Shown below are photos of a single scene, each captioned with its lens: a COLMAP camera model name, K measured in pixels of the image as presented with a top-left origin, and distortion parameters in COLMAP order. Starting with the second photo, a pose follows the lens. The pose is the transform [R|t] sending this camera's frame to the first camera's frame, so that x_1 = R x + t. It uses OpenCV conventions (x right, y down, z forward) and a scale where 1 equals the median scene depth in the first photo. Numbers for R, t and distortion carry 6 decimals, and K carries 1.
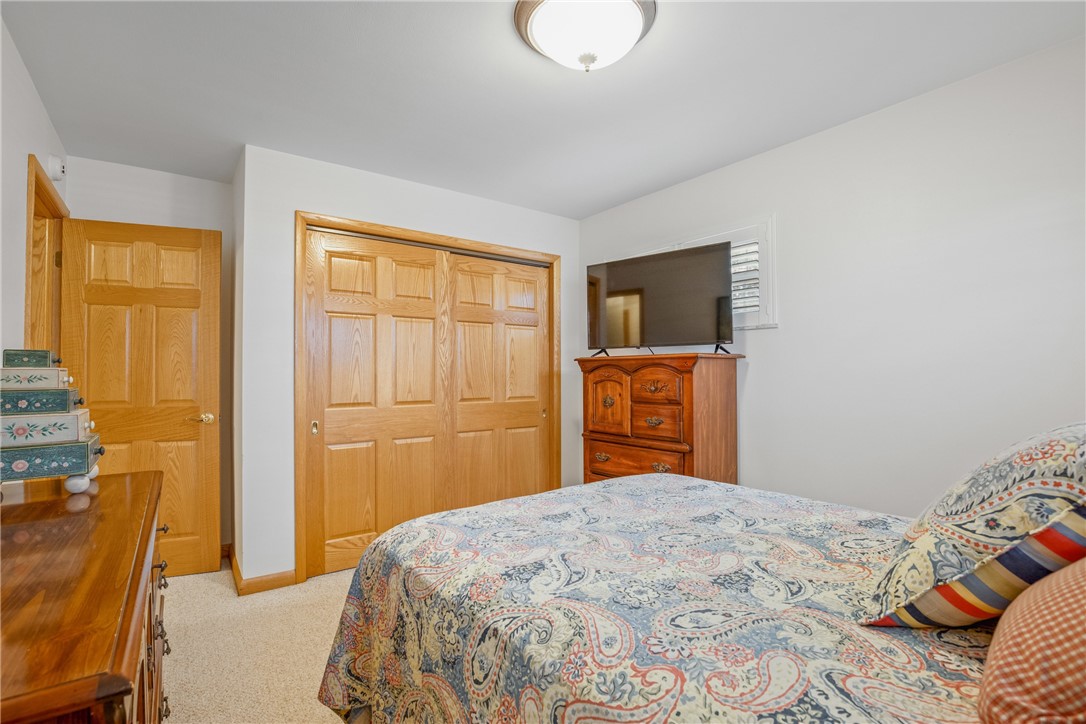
lens RADIAL K [[510.8, 0, 540.2], [0, 510.8, 364.7], [0, 0, 1]] dist [-0.021029, 0.005848]
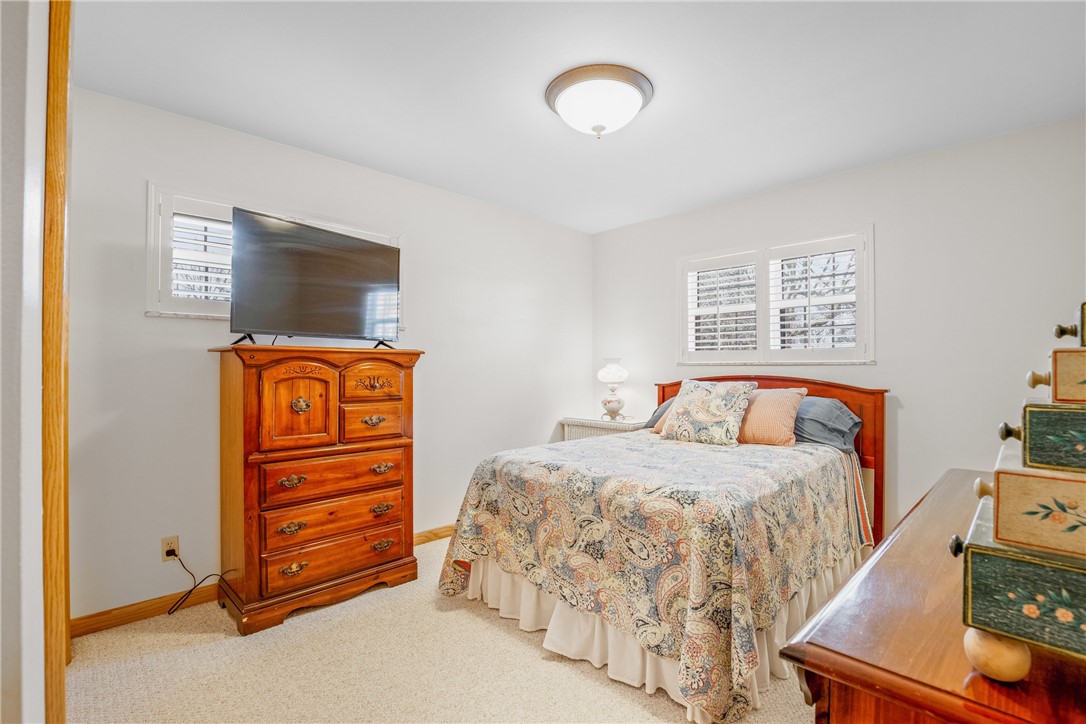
lens RADIAL K [[510.8, 0, 542.3], [0, 510.8, 364.8], [0, 0, 1]] dist [-0.021029, 0.005848]
pose [[-0.152425, 0.011008, 0.988254, -0.744146], [-0.015958, 0.999780, -0.013598, 0.017514], [-0.988186, -0.017843, -0.152216, 0.844889]]
